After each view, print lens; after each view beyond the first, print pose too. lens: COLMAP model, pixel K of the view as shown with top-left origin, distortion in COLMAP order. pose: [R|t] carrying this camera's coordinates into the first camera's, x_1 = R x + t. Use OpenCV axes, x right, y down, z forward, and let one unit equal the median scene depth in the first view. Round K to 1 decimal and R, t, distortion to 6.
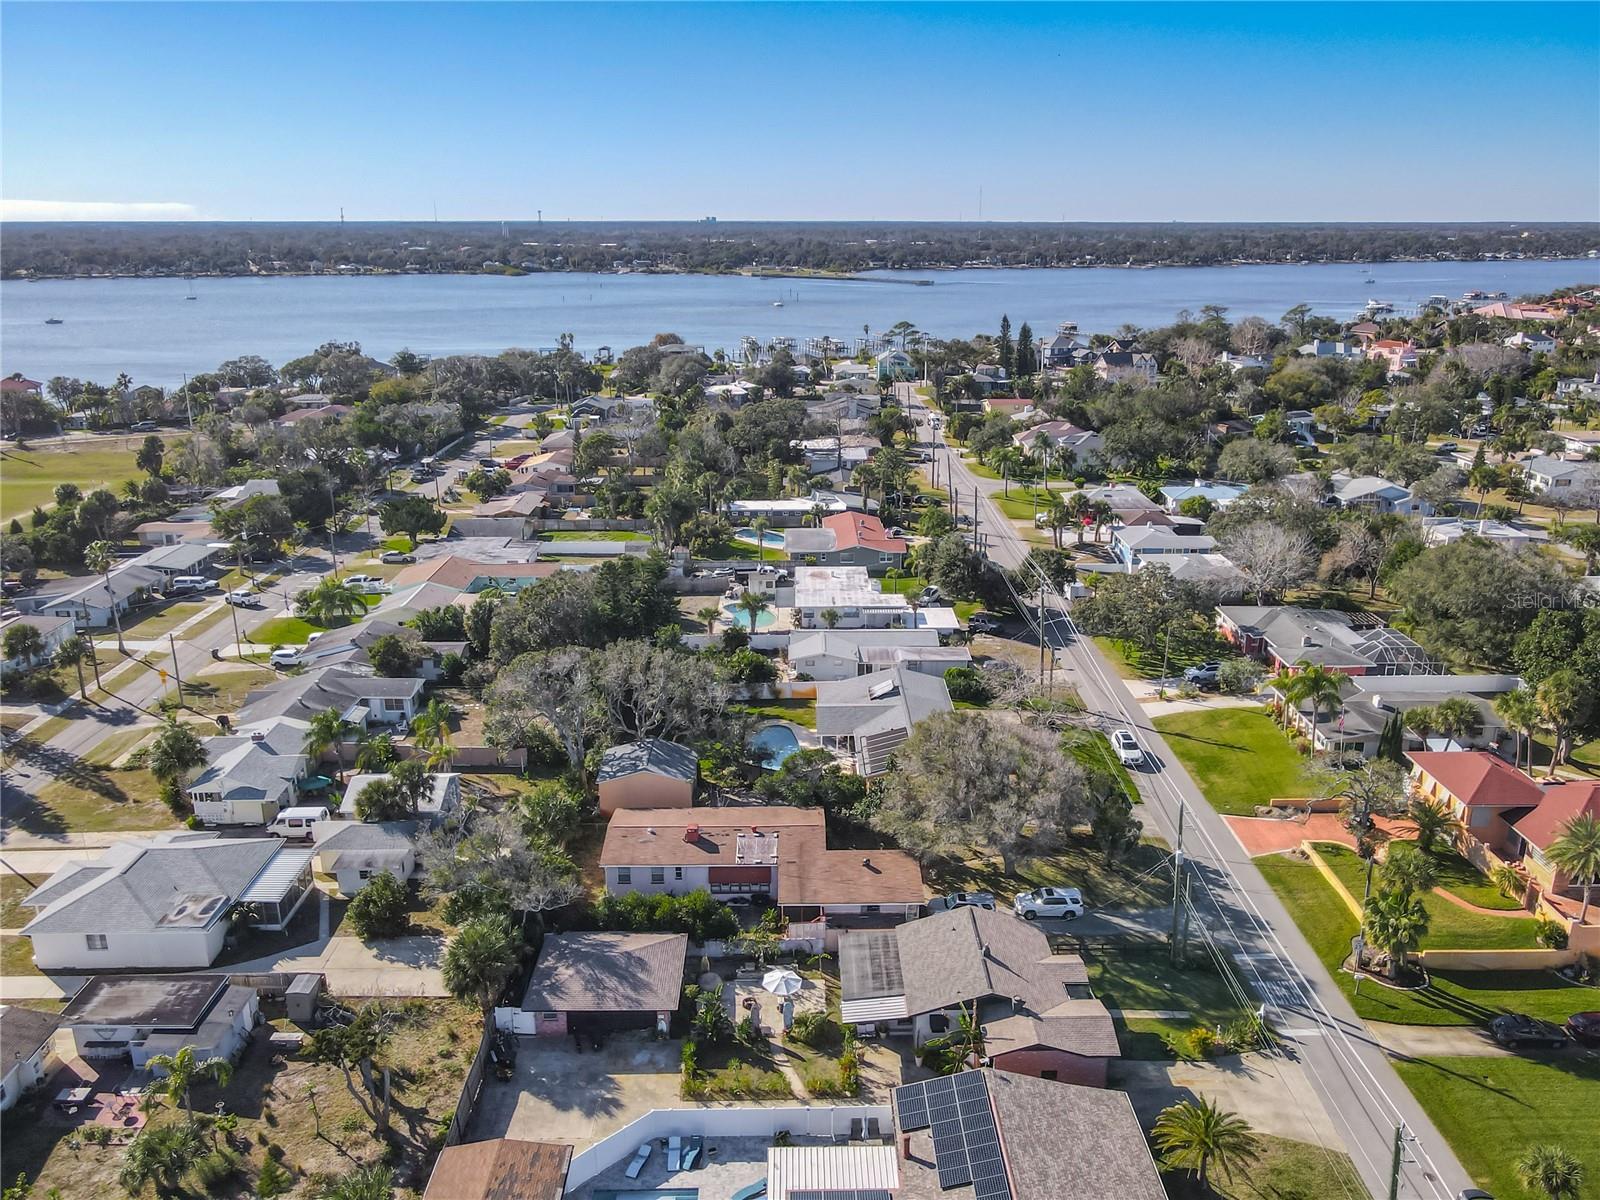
lens RADIAL K [[1217.7, 0, 813.1], [0, 1217.7, 594.7], [0, 0, 1]] dist [-0.004354, 0.009680]
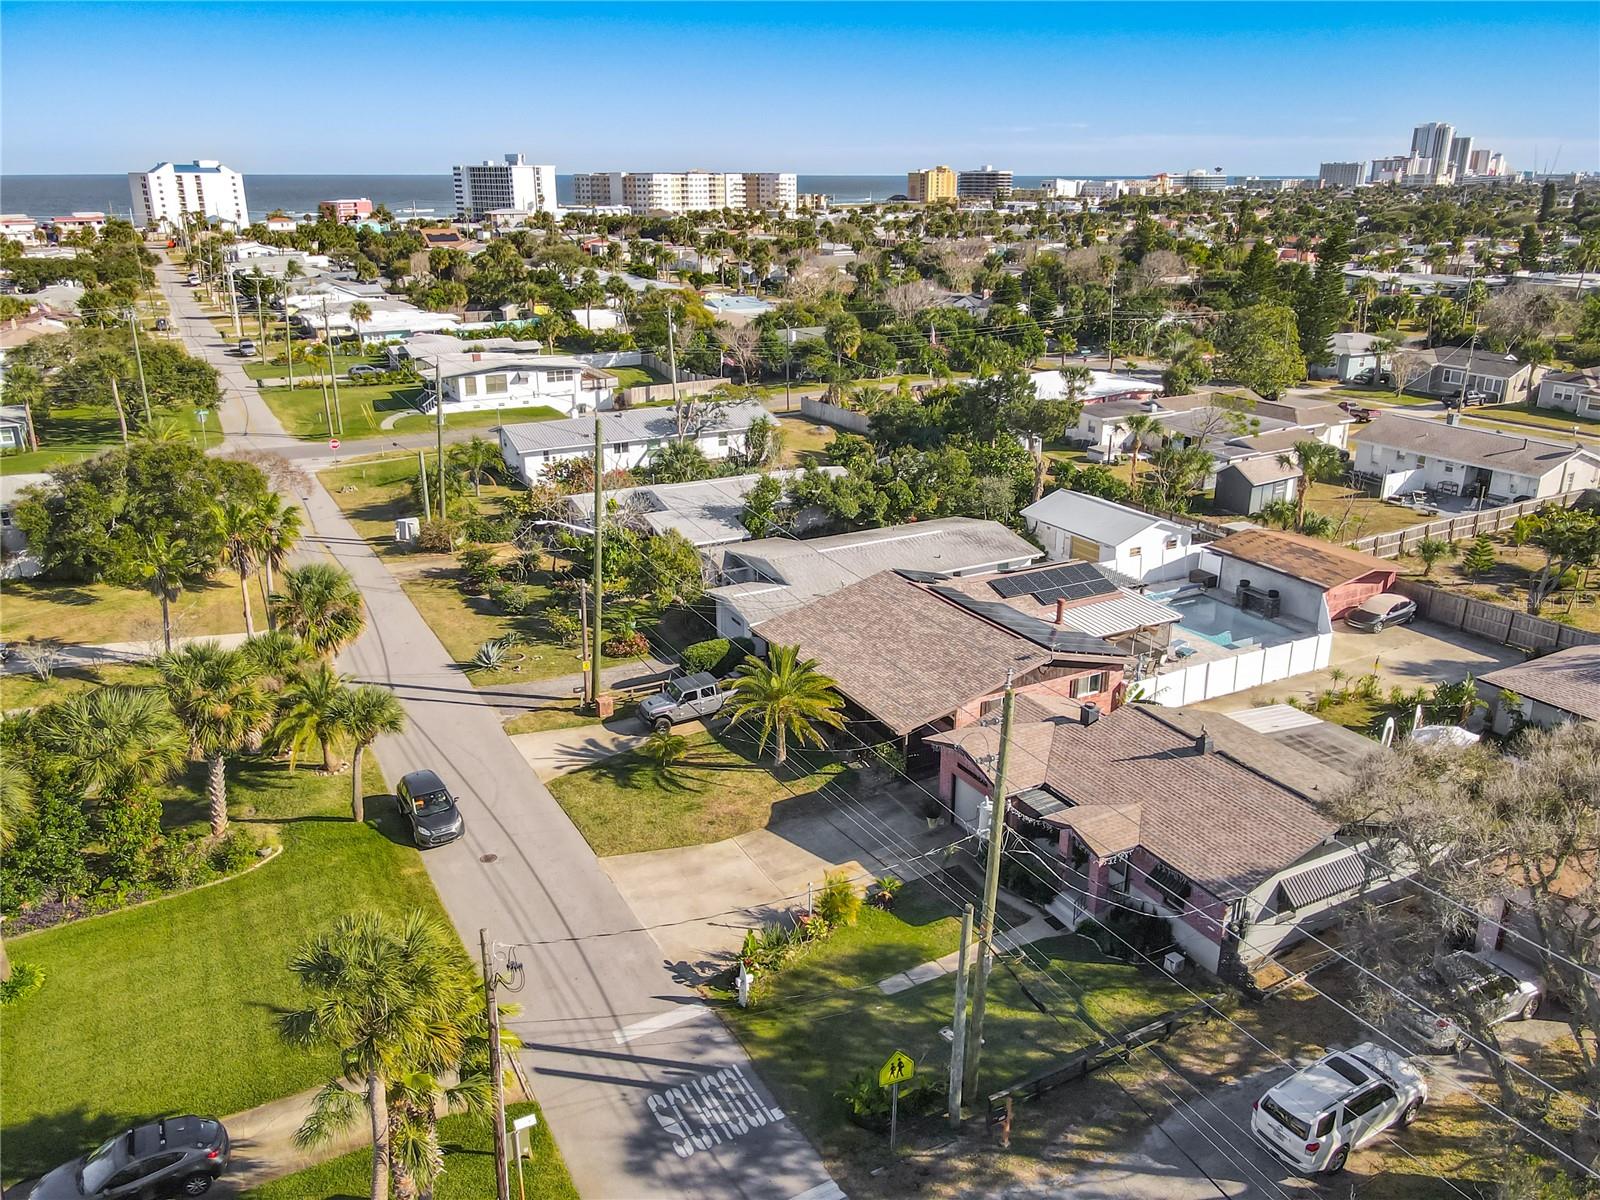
lens RADIAL K [[1217.7, 0, 813.1], [0, 1217.7, 594.7], [0, 0, 1]] dist [-0.004354, 0.009680]
pose [[-0.883258, 0.158030, -0.441454, 0.317894], [-0.135282, 0.815568, 0.562625, -0.031394], [0.448948, 0.556664, -0.698979, 0.754639]]
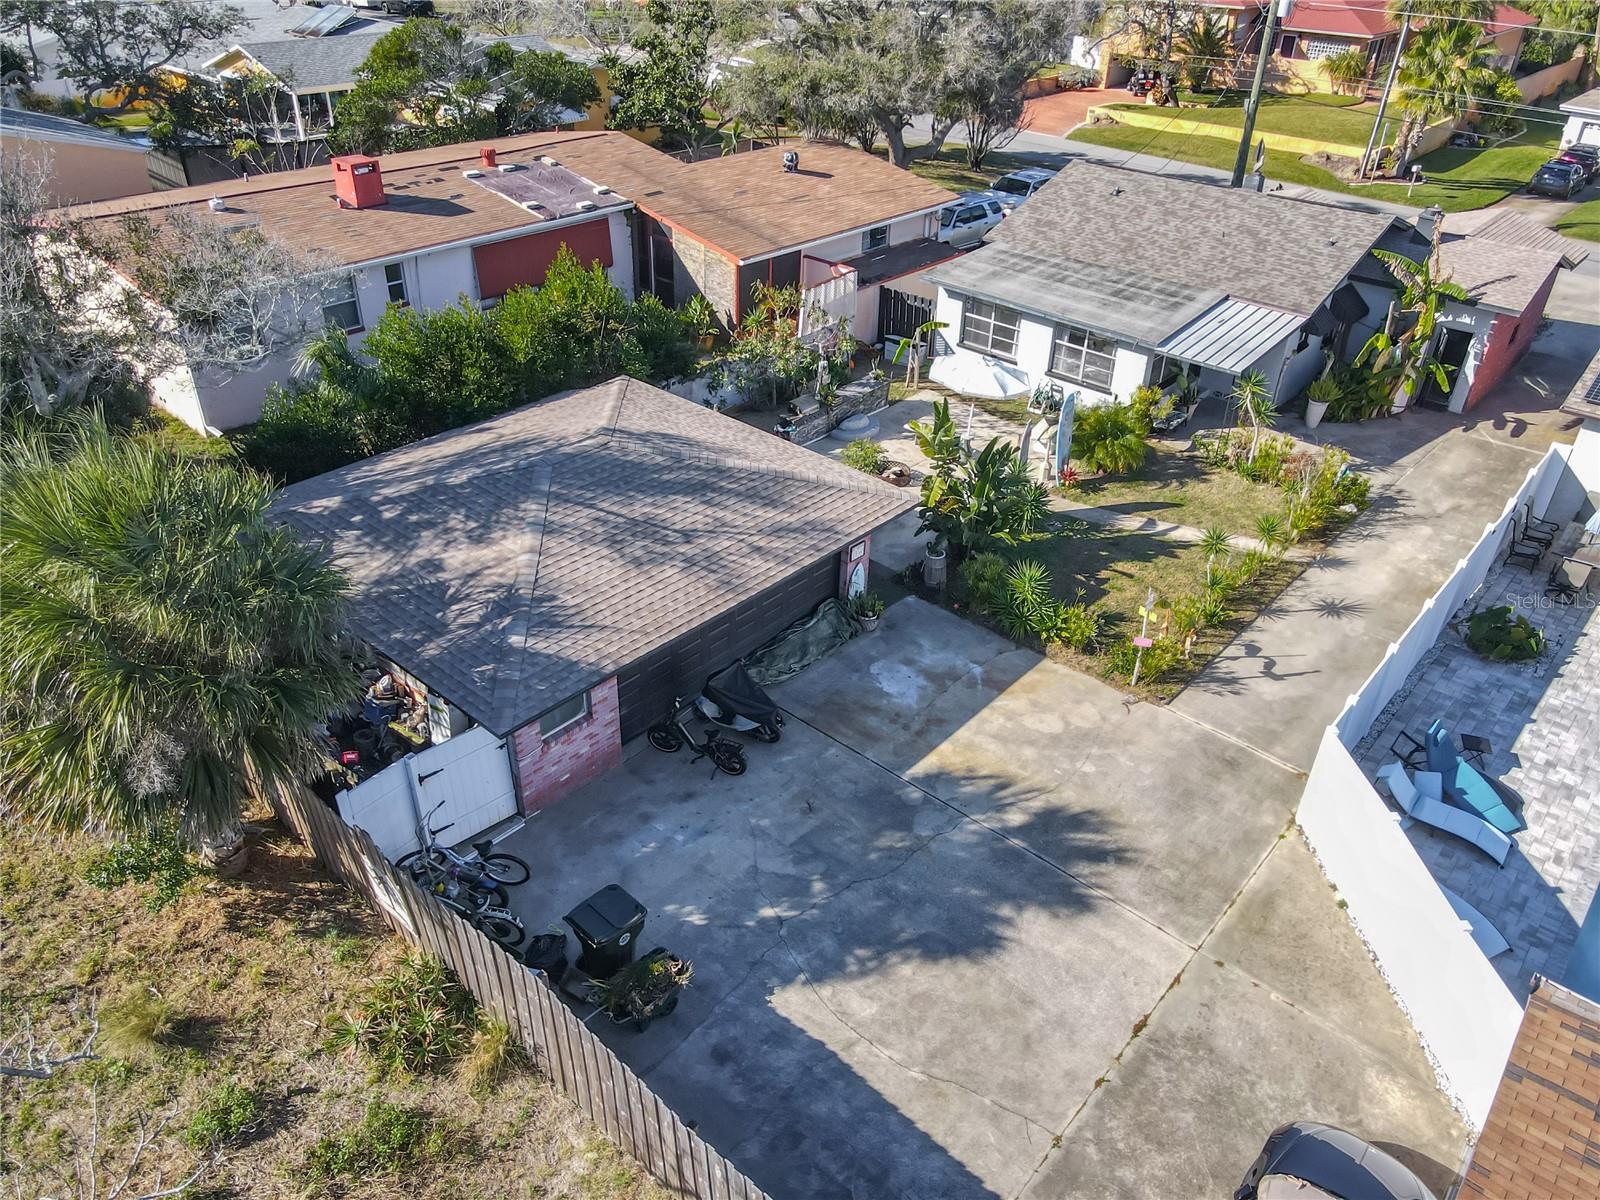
lens RADIAL K [[1164.7, 0, 800.0], [0, 1164.7, 600.0], [0, 0, 1]] dist [-0.001308, 0.003761]
pose [[0.670537, -0.384045, 0.634736, -0.188369], [0.188573, 0.915712, 0.354840, 0.147923], [-0.717510, -0.118239, 0.686439, 0.475453]]
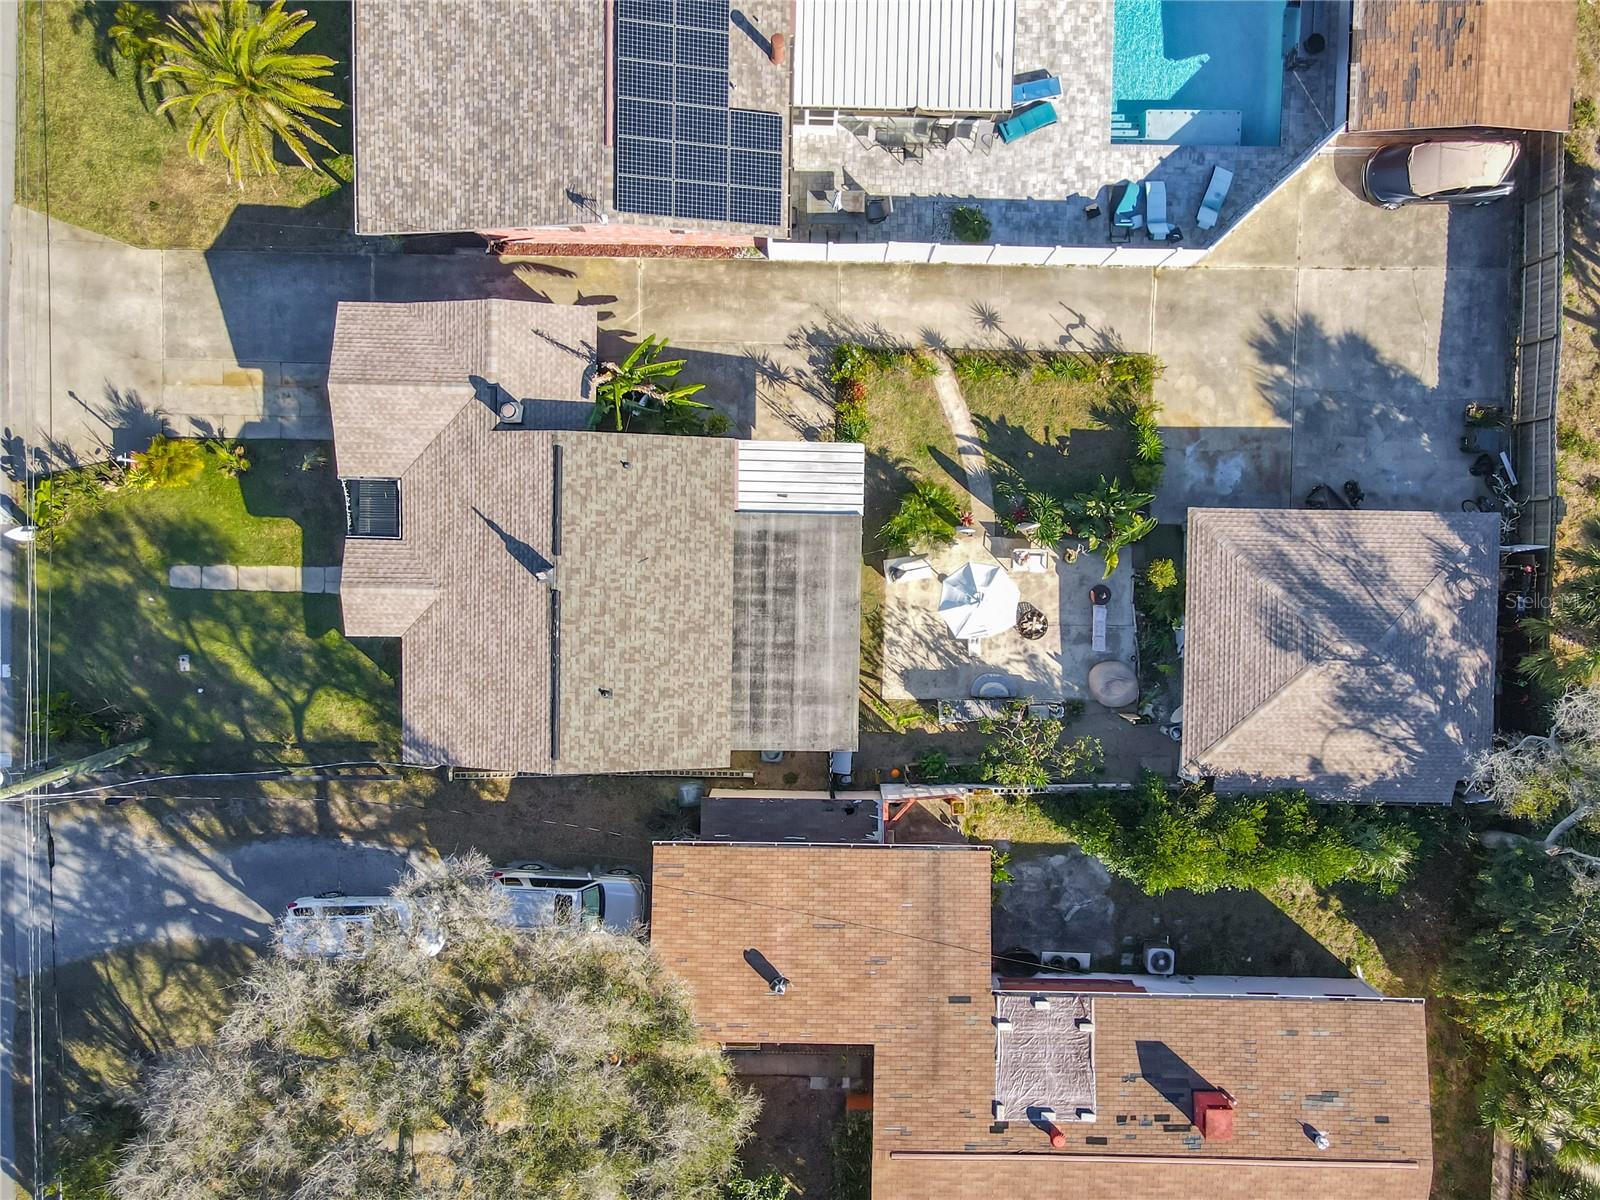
lens RADIAL K [[1217.7, 0, 813.1], [0, 1217.7, 594.7], [0, 0, 1]] dist [-0.004354, 0.009680]
pose [[-0.999477, -0.031840, -0.005672, 0.025942], [0.005271, -0.333411, 0.942767, -0.083177], [-0.031908, 0.942244, 0.333405, 0.504945]]
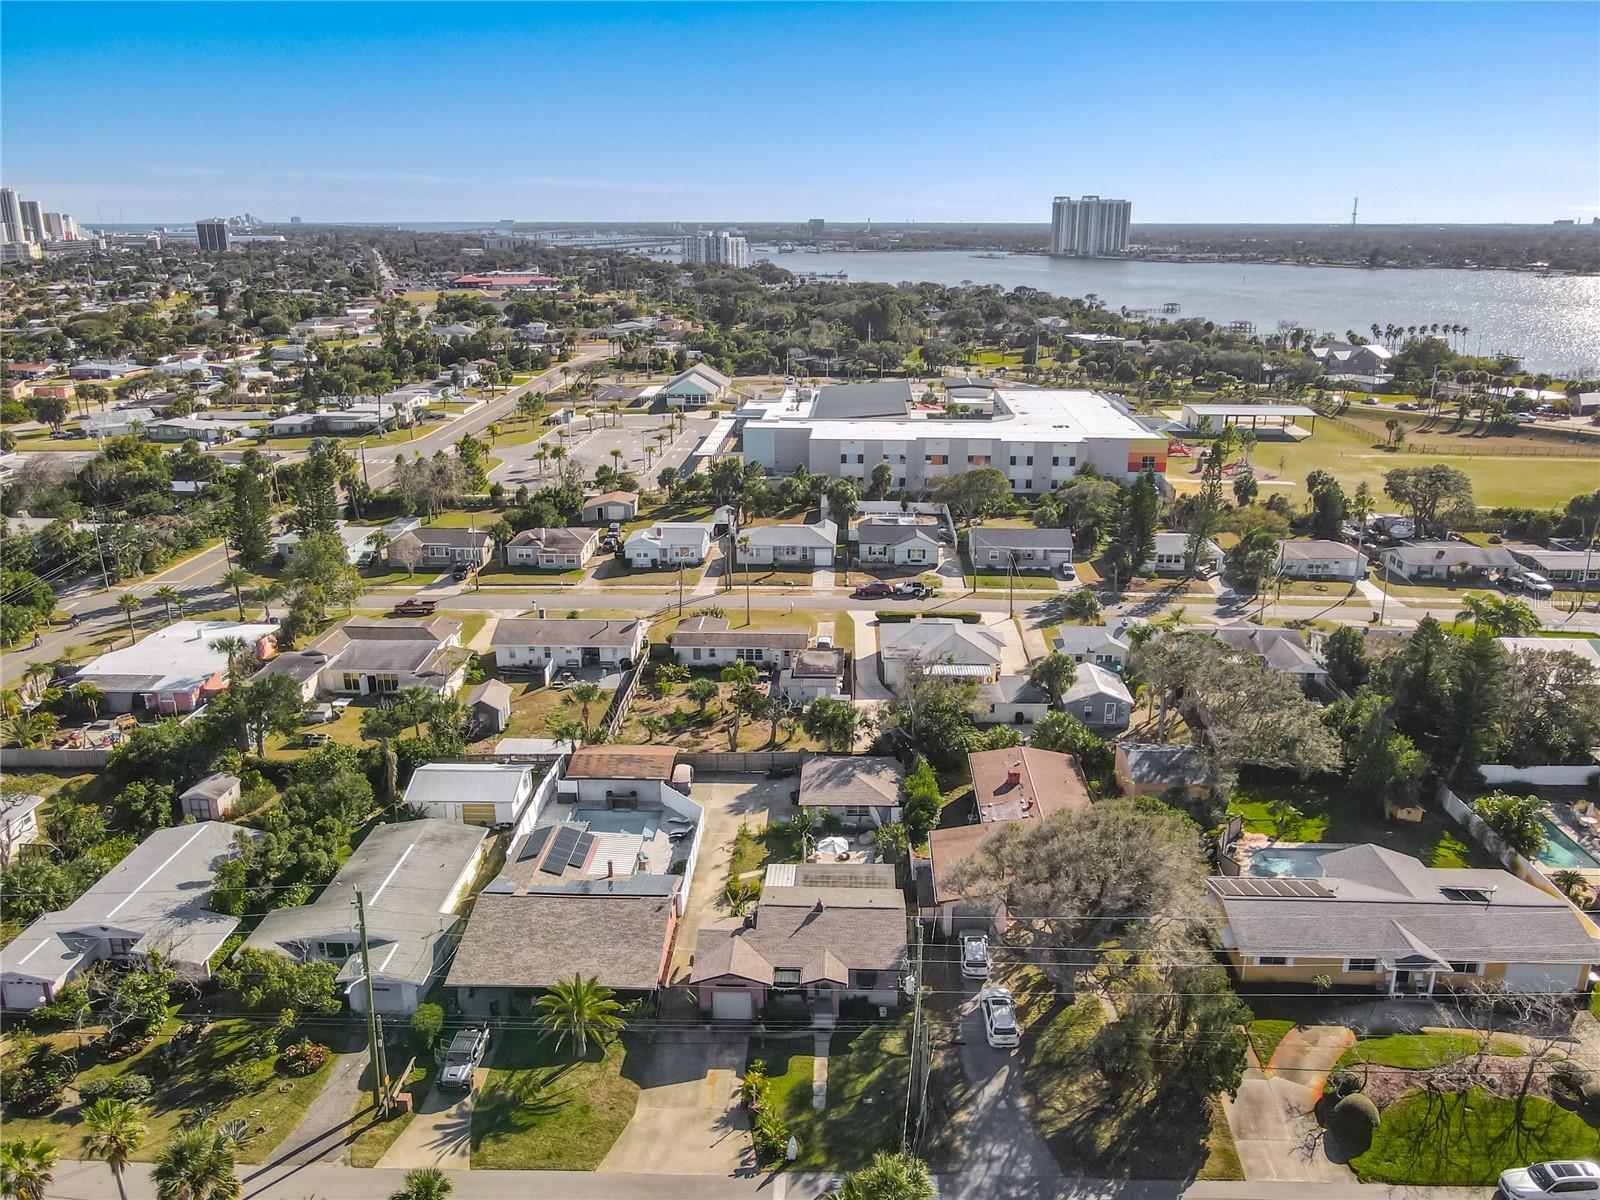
lens RADIAL K [[1217.6, 0, 827.0], [0, 1217.6, 593.7], [0, 0, 1]] dist [-0.005896, 0.000472]
pose [[-0.039602, 0.296781, -0.954124, 0.641974], [-0.300829, 0.907029, 0.294619, -0.162300], [0.952855, 0.298696, 0.053360, 0.514206]]
